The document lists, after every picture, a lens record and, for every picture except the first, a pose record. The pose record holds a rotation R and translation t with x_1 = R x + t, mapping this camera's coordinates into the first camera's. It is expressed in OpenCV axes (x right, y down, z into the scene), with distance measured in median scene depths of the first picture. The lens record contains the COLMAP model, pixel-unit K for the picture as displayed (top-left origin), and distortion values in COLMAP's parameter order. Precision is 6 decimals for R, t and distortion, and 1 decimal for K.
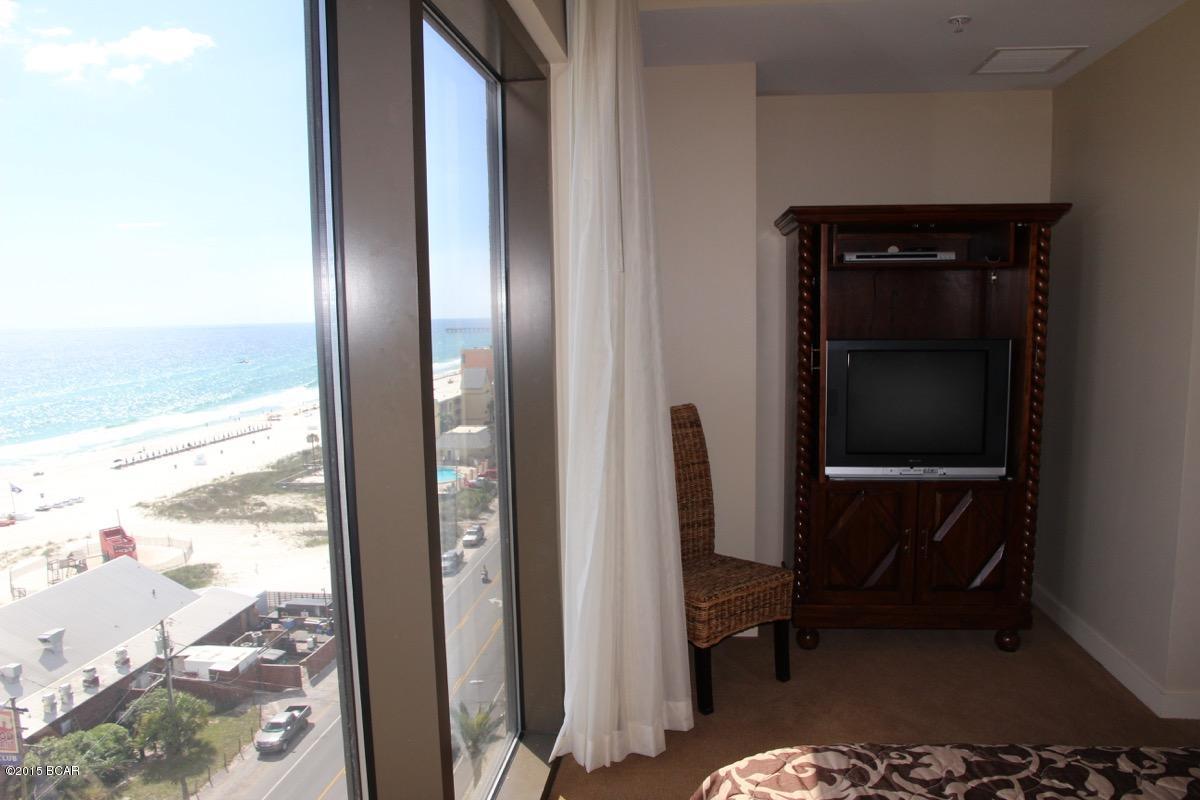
lens RADIAL K [[849.8, 0, 650.7], [0, 849.8, 409.6], [0, 0, 1]] dist [-0.111705, 0.081711]
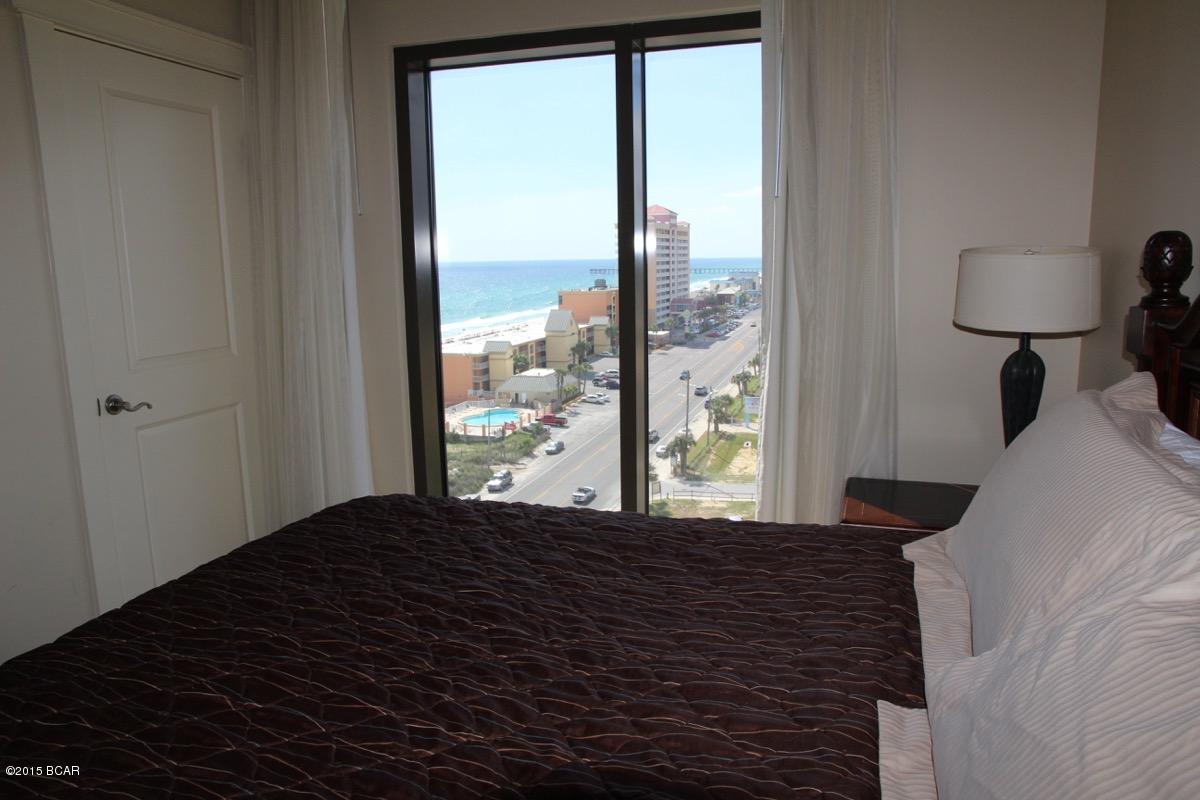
lens RADIAL K [[849.8, 0, 640.0], [0, 849.8, 406.8], [0, 0, 1]] dist [-0.111705, 0.081711]
pose [[0.975187, 0.038422, -0.218024, 5.767869], [-0.024396, 0.997477, 0.066663, -0.271907], [0.220035, -0.059690, 0.973664, 2.523420]]
